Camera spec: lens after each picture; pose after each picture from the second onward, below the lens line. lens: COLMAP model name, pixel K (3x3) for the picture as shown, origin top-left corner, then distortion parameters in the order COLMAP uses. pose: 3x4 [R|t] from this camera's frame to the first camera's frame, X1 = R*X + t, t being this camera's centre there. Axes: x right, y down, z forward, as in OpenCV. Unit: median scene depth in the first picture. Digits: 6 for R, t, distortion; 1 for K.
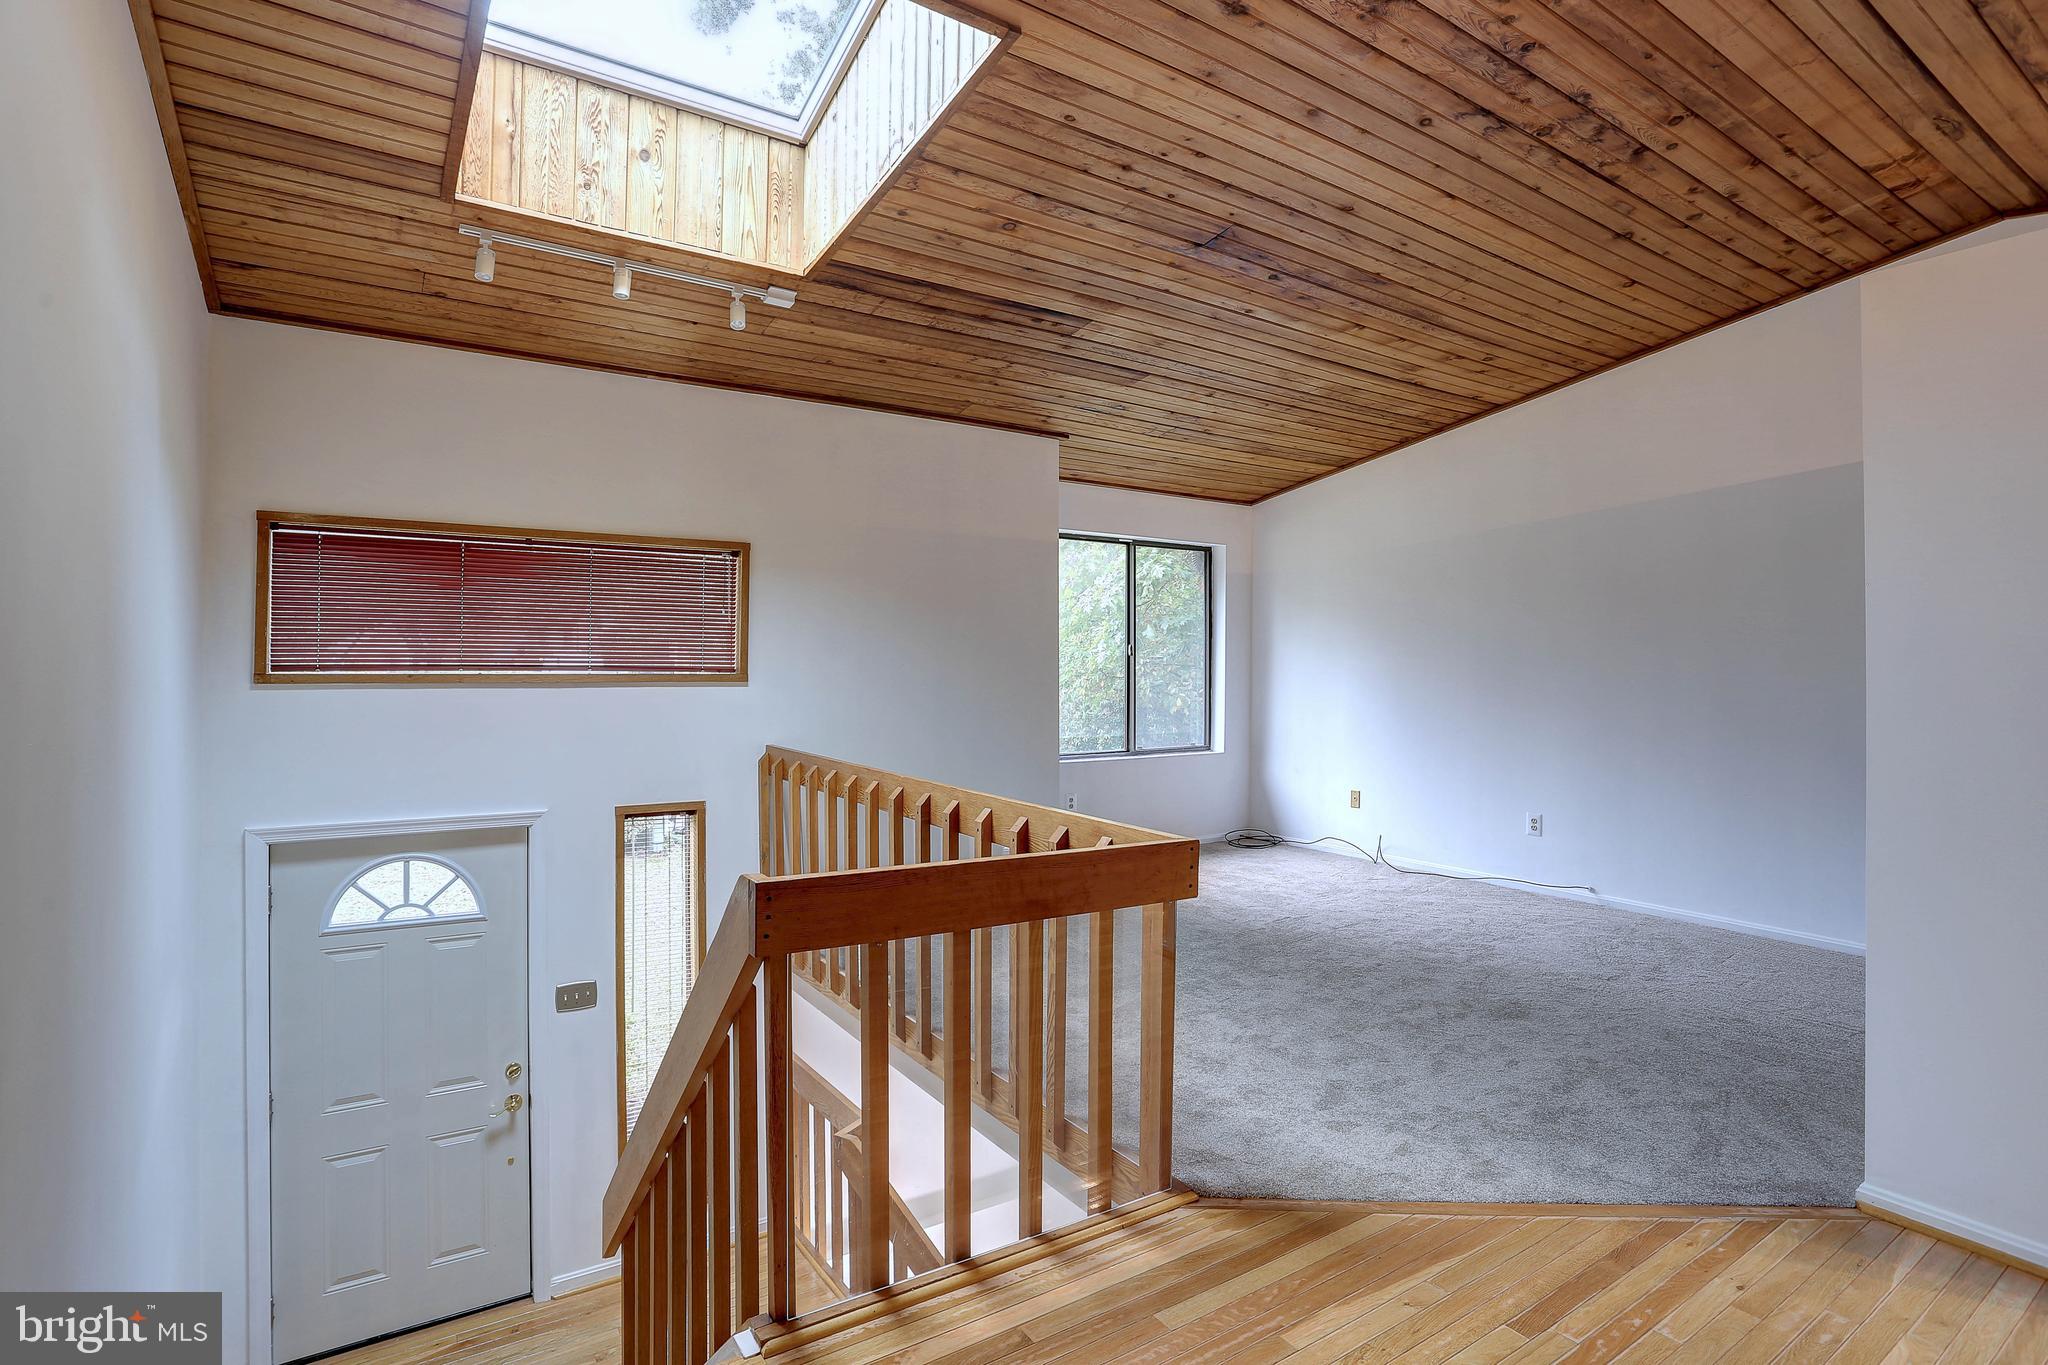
lens RADIAL K [[995.6, 0, 1026.4], [0, 995.6, 674.0], [0, 0, 1]] dist [-0.043548, 0.012809]
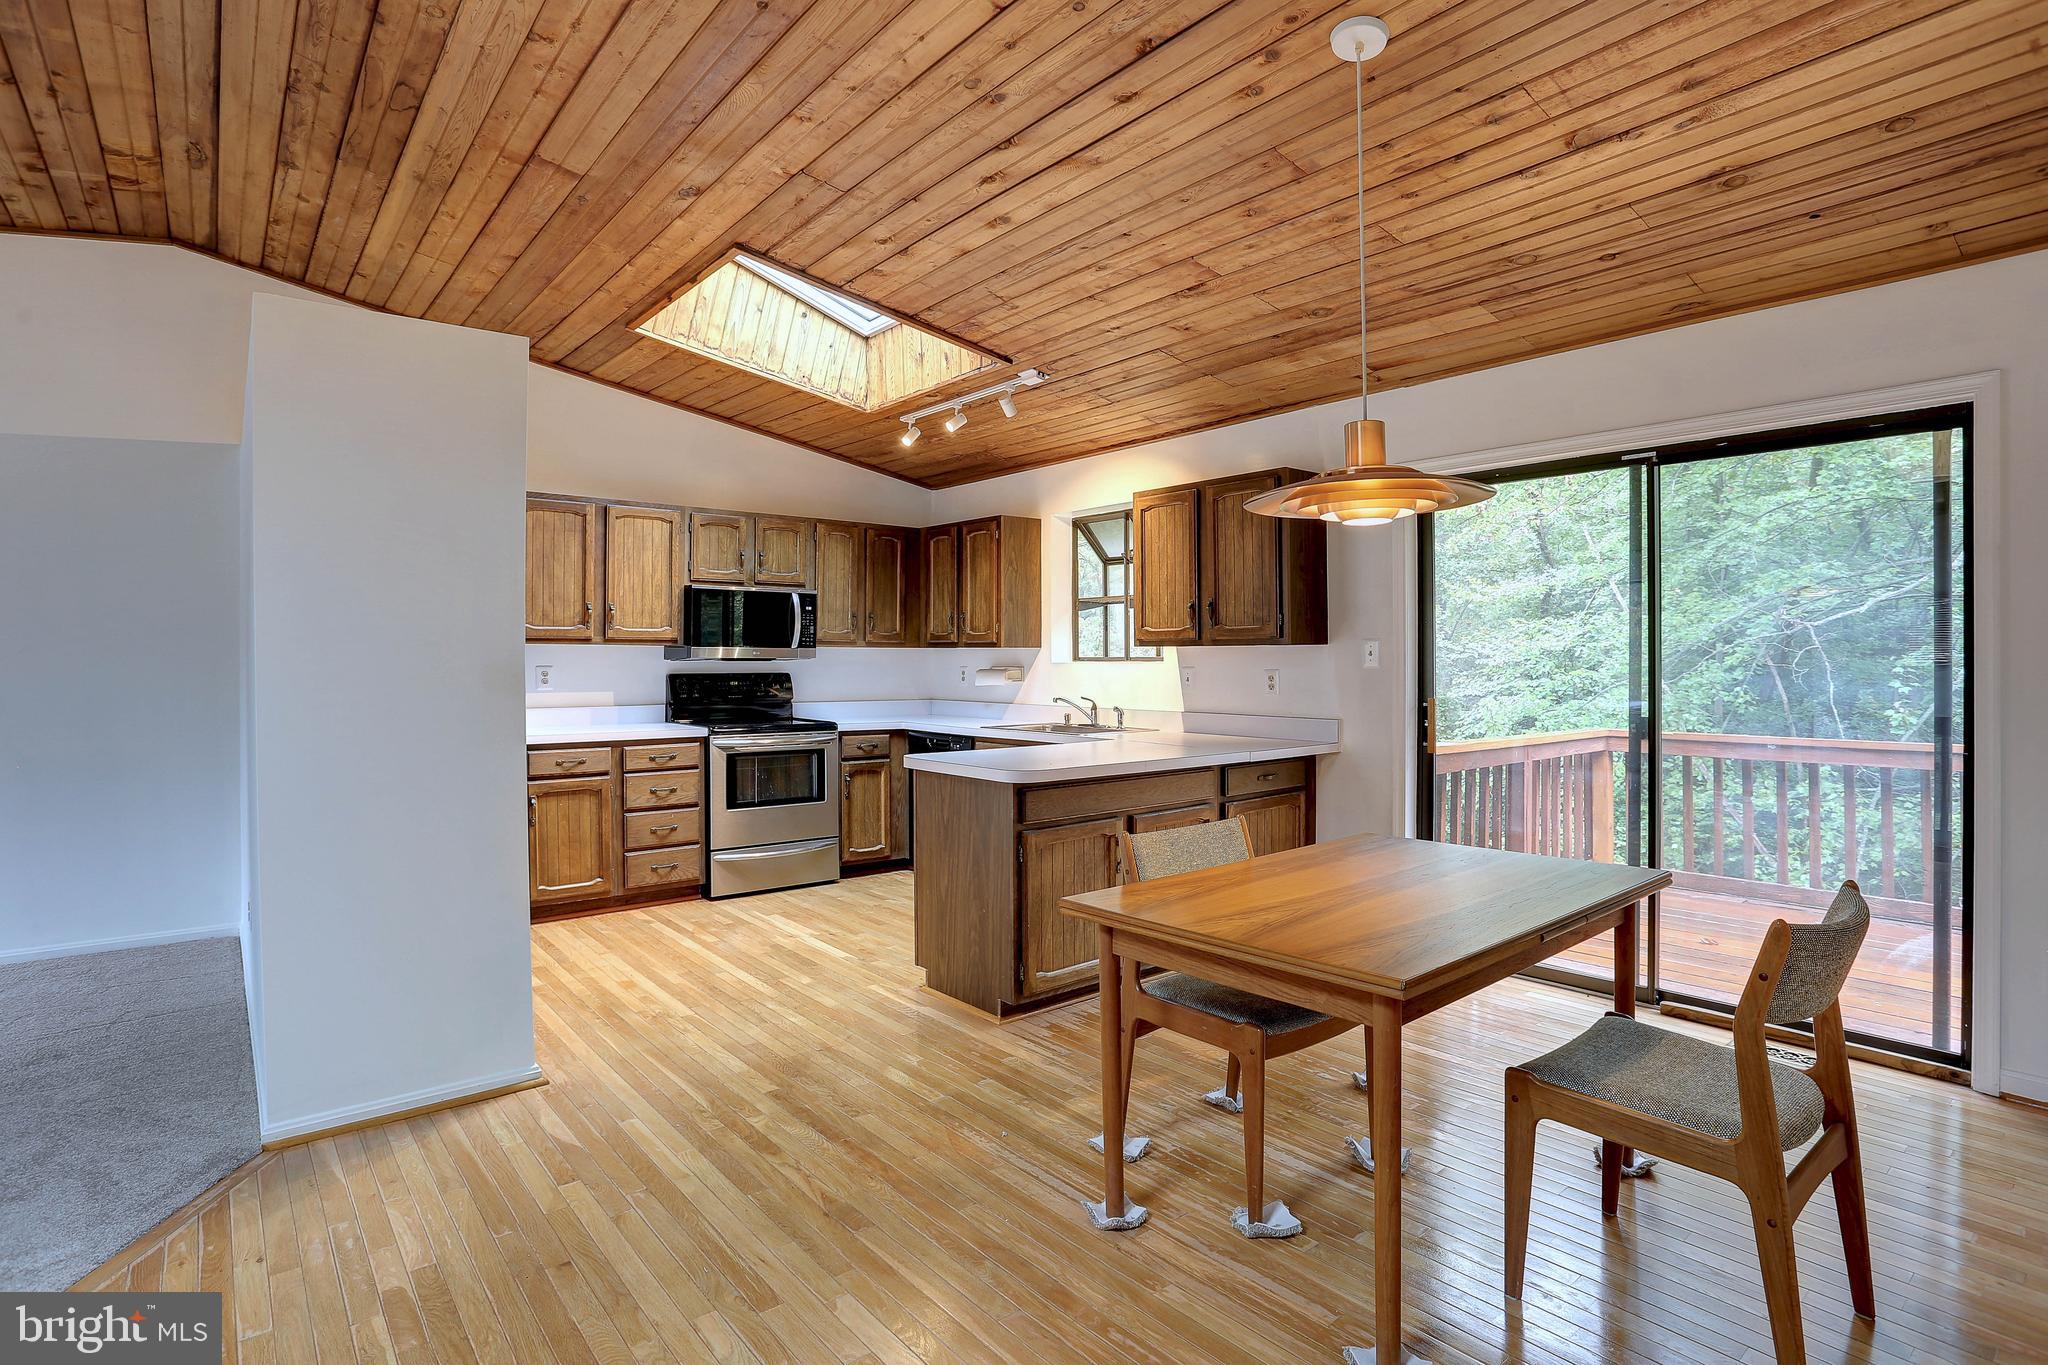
lens RADIAL K [[995.6, 0, 1020.5], [0, 995.6, 653.0], [0, 0, 1]] dist [-0.043548, 0.012809]
pose [[-0.097254, -0.002360, 0.995257, -0.247544], [0.012137, 0.999920, 0.003557, 0.001614], [-0.995186, 0.012425, -0.097218, 0.208722]]
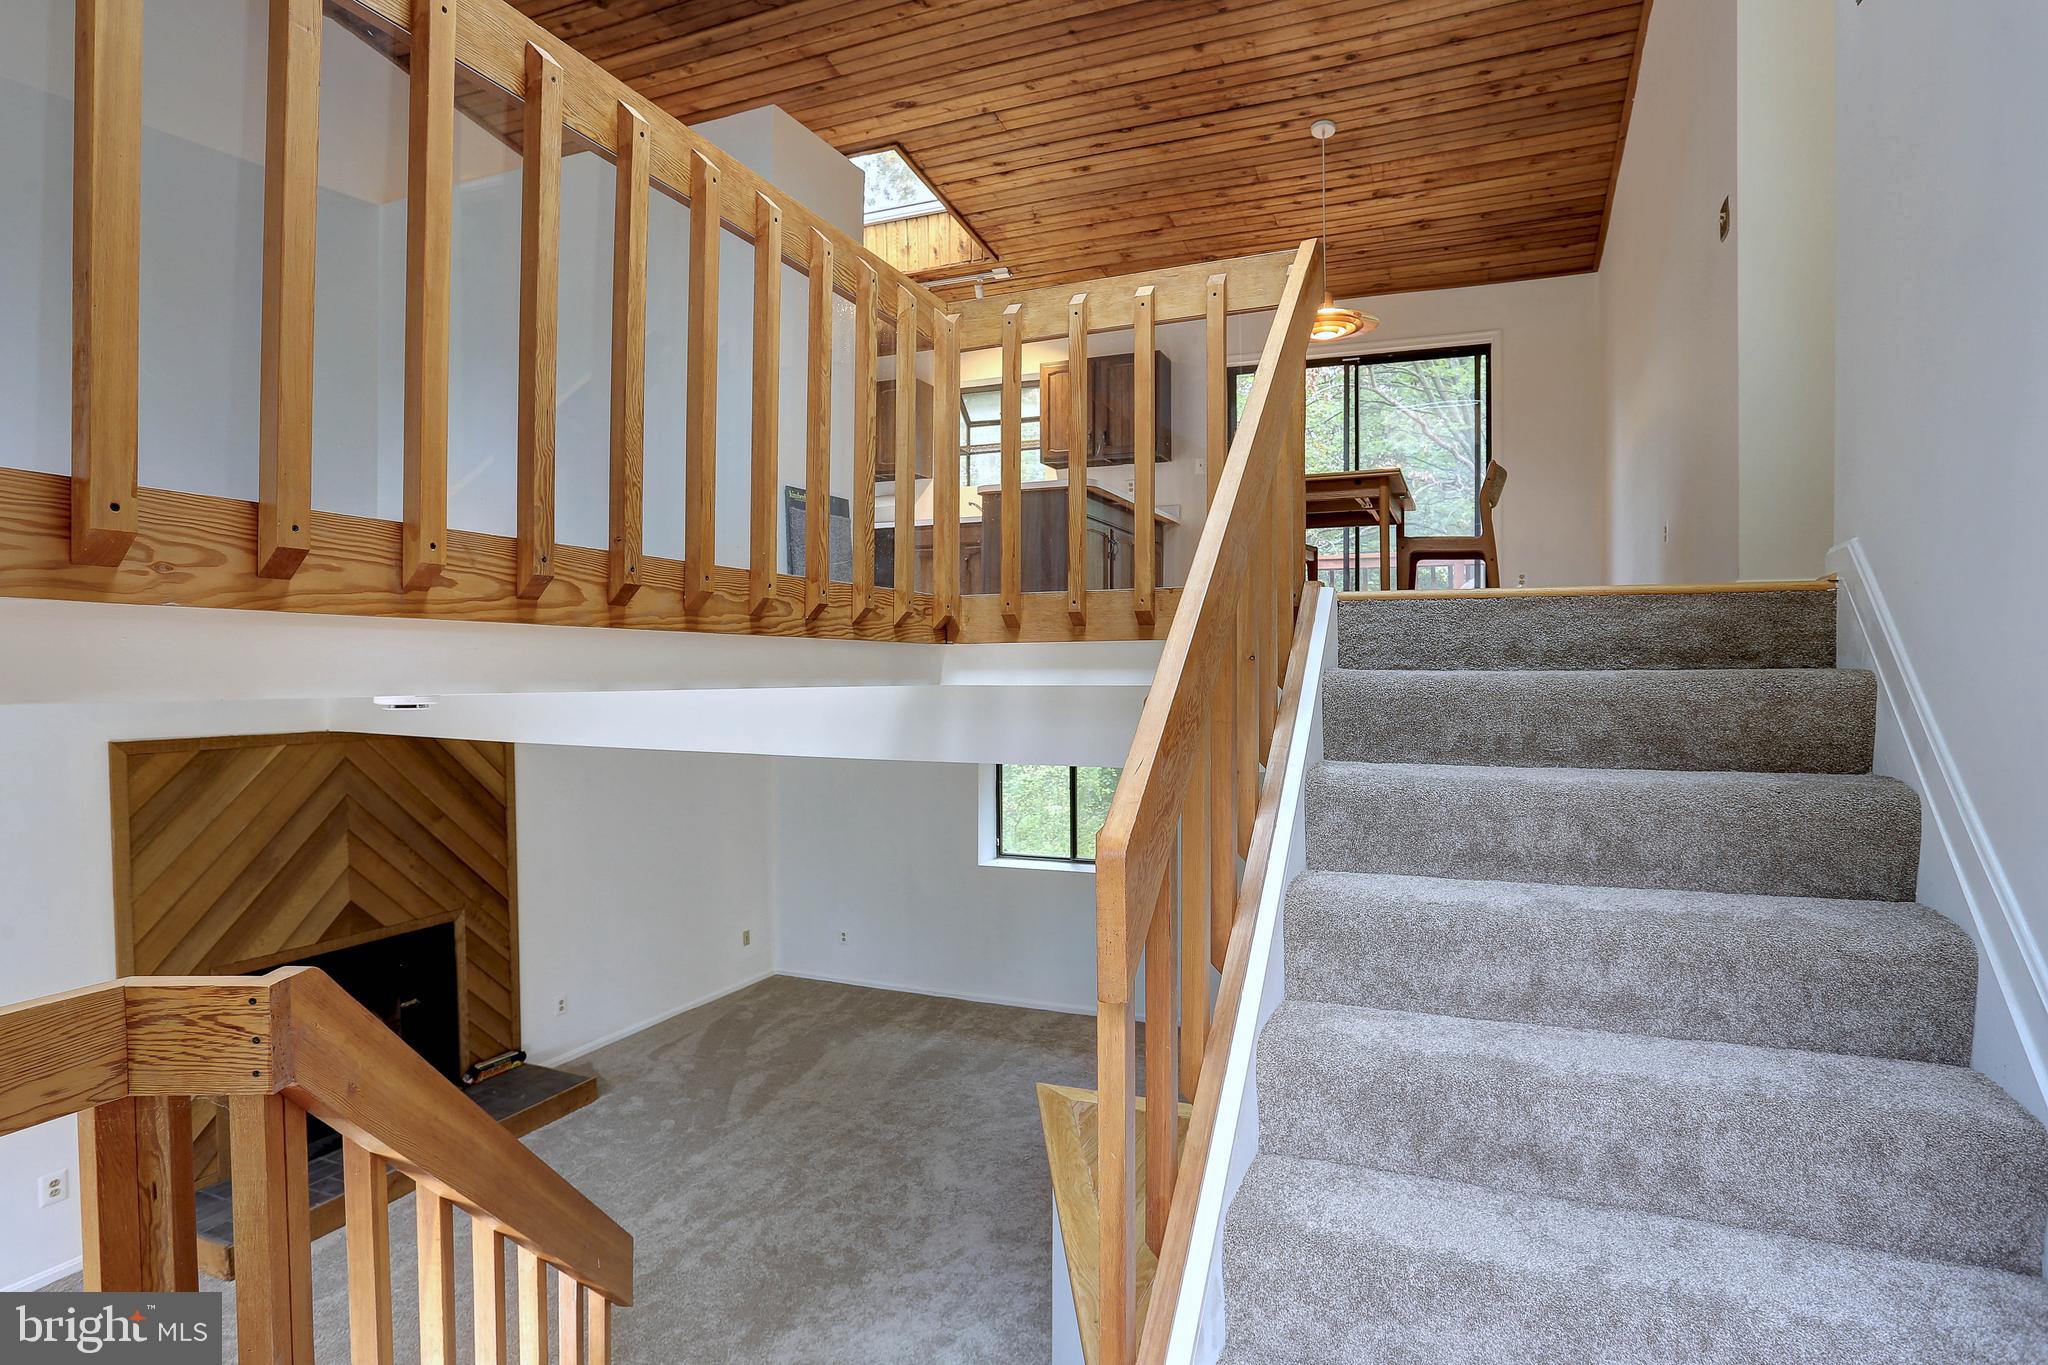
lens RADIAL K [[1040.5, 0, 1013.0], [0, 1040.5, 617.8], [0, 0, 1]] dist [-0.052641, -0.000117]
pose [[-0.553660, 0.026858, 0.832310, -0.649610], [0.007432, 0.999599, -0.027312, 0.398807], [-0.832710, -0.008936, -0.553638, 1.230314]]
